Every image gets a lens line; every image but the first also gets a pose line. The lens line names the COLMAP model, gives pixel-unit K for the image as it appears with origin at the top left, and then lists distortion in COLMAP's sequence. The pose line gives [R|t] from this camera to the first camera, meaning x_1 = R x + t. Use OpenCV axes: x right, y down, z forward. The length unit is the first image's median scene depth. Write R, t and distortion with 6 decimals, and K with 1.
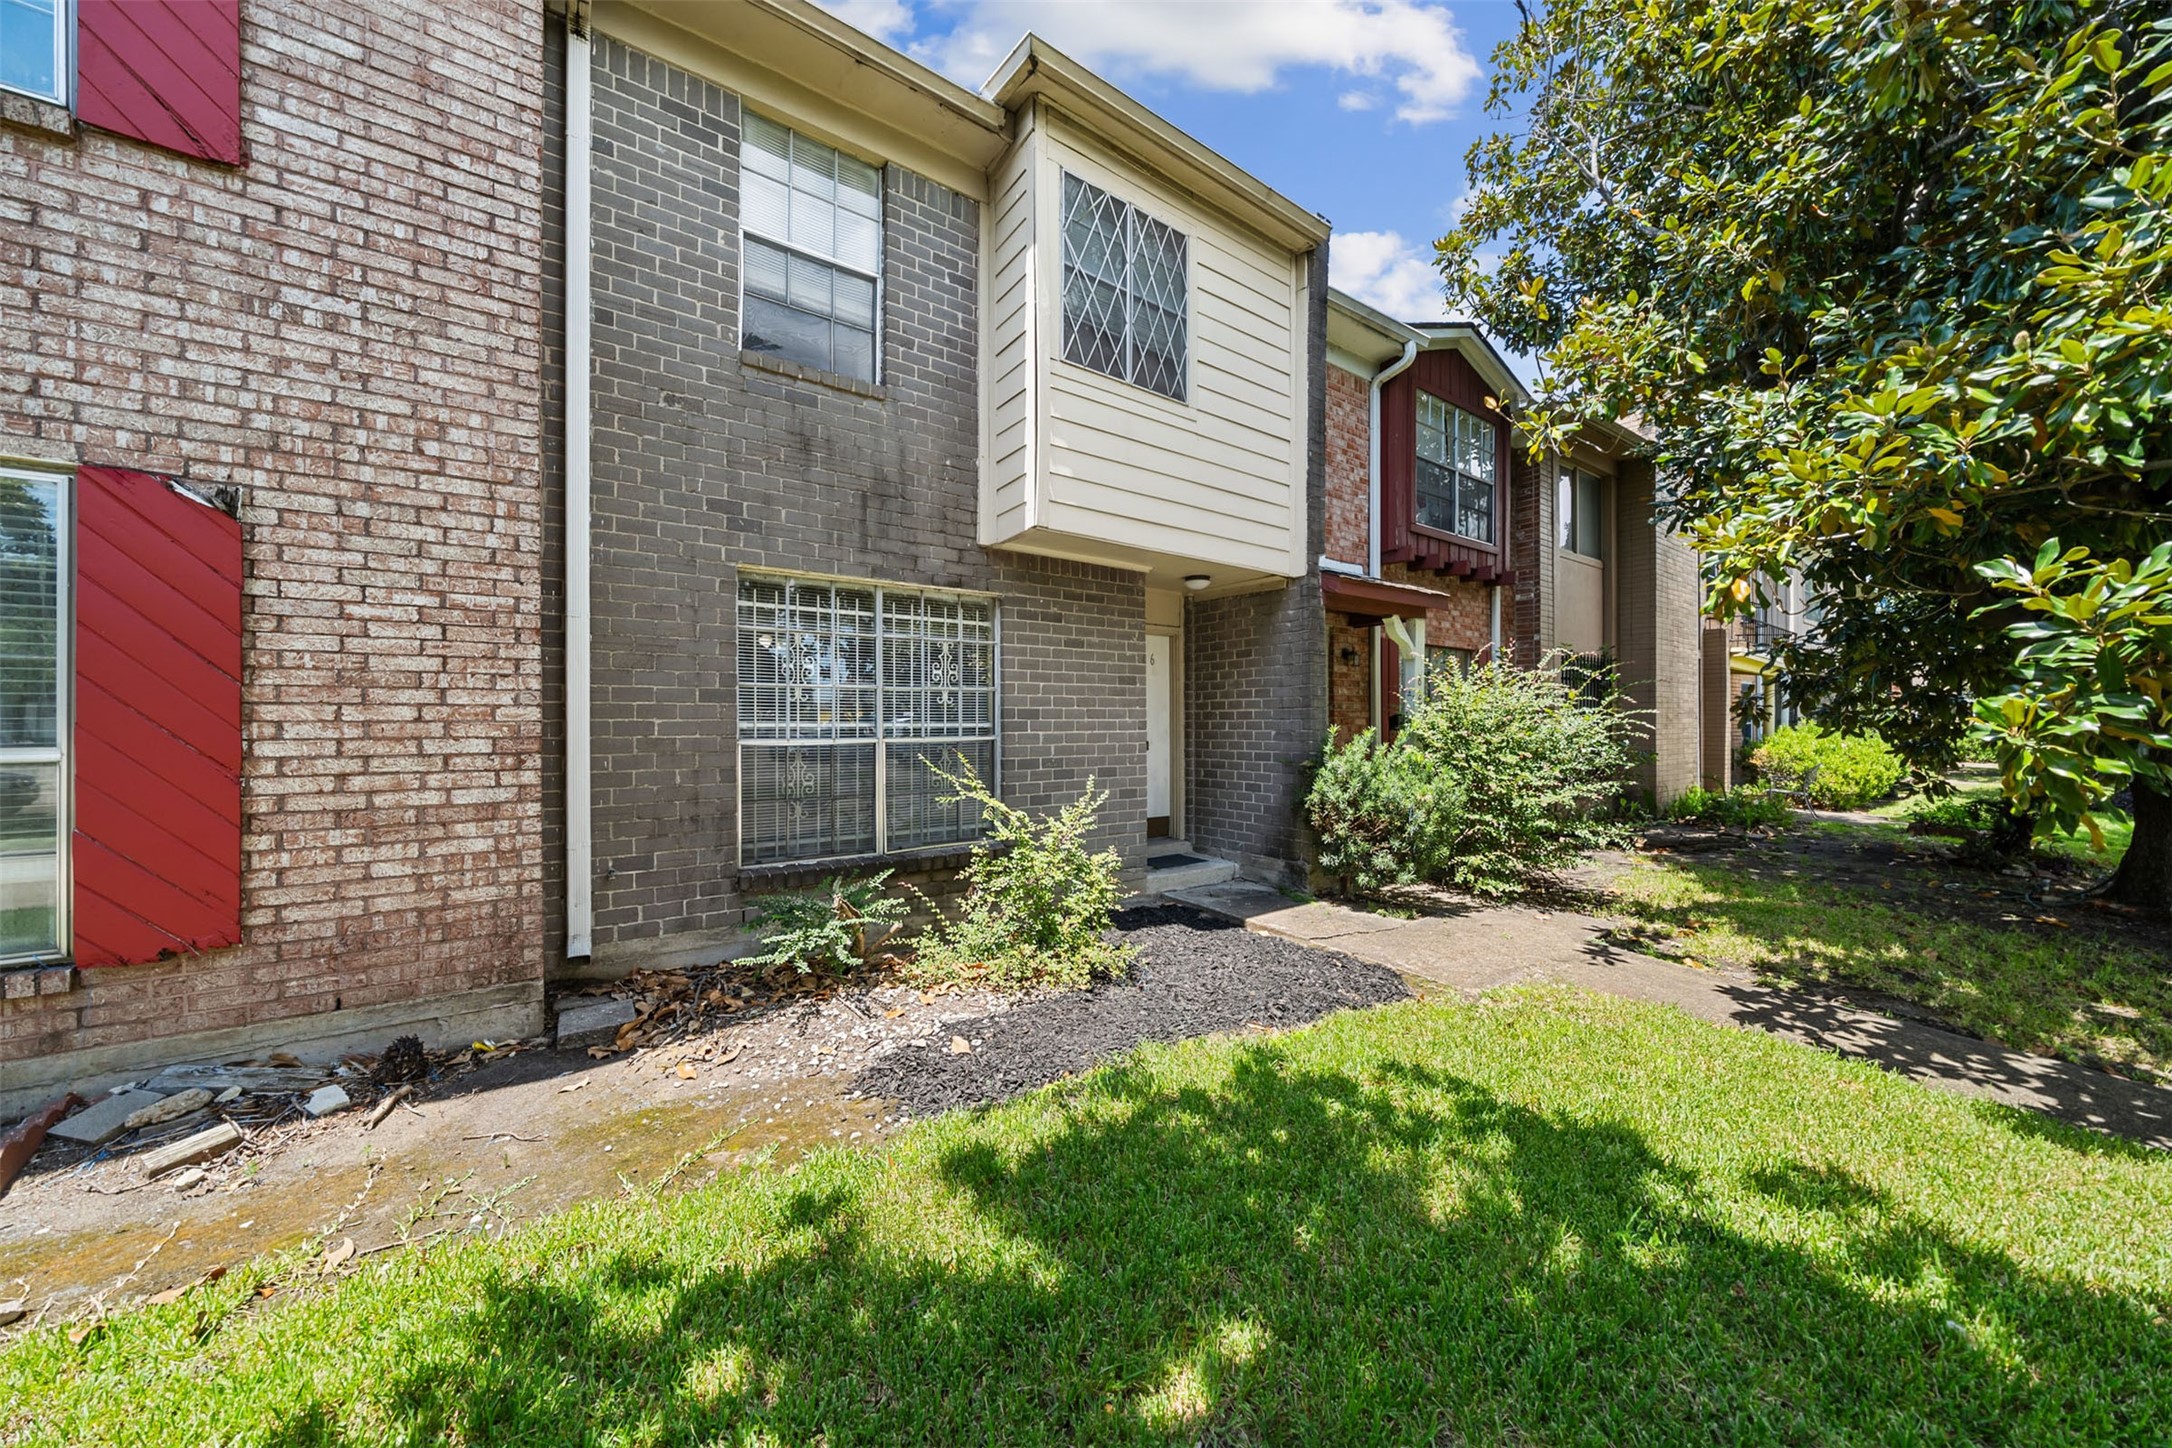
lens RADIAL K [[732.7, 0, 1087.4], [0, 732.7, 727.1], [0, 0, 1]] dist [-0.008902, -0.000060]
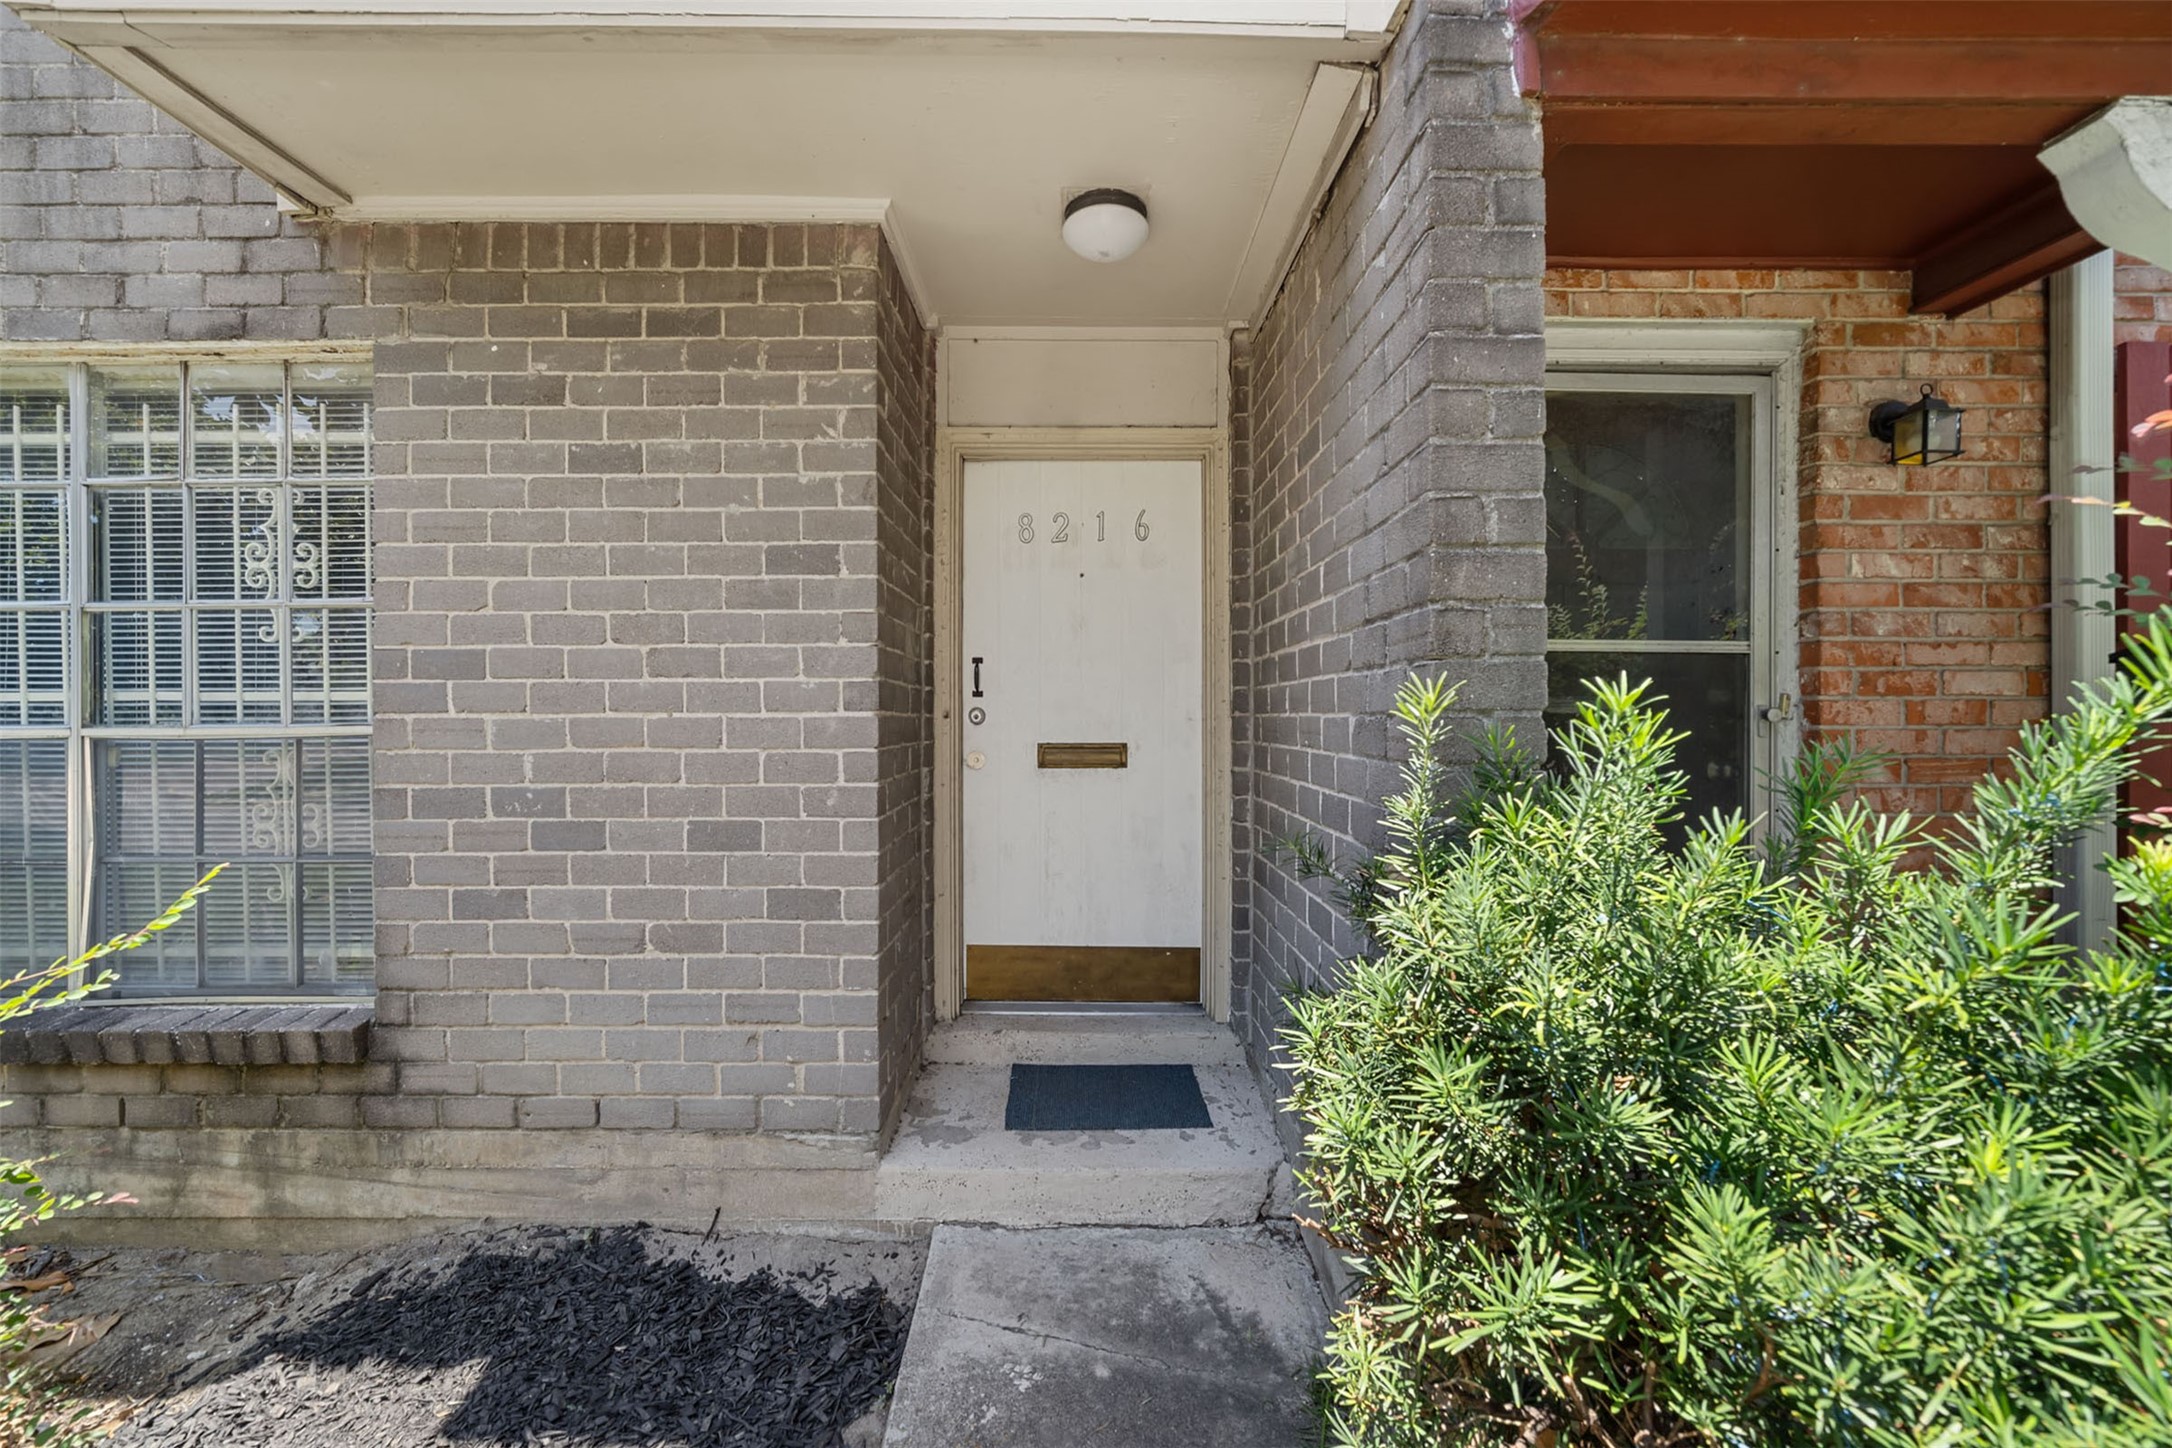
lens RADIAL K [[813.3, 0, 1084.7], [0, 813.3, 718.4], [0, 0, 1]] dist [-0.005865, -0.000008]
pose [[0.814293, 0.007445, -0.580406, 0.685842], [-0.002763, 0.999956, 0.008949, 0.006983], [0.580448, -0.005683, 0.814278, 1.439424]]
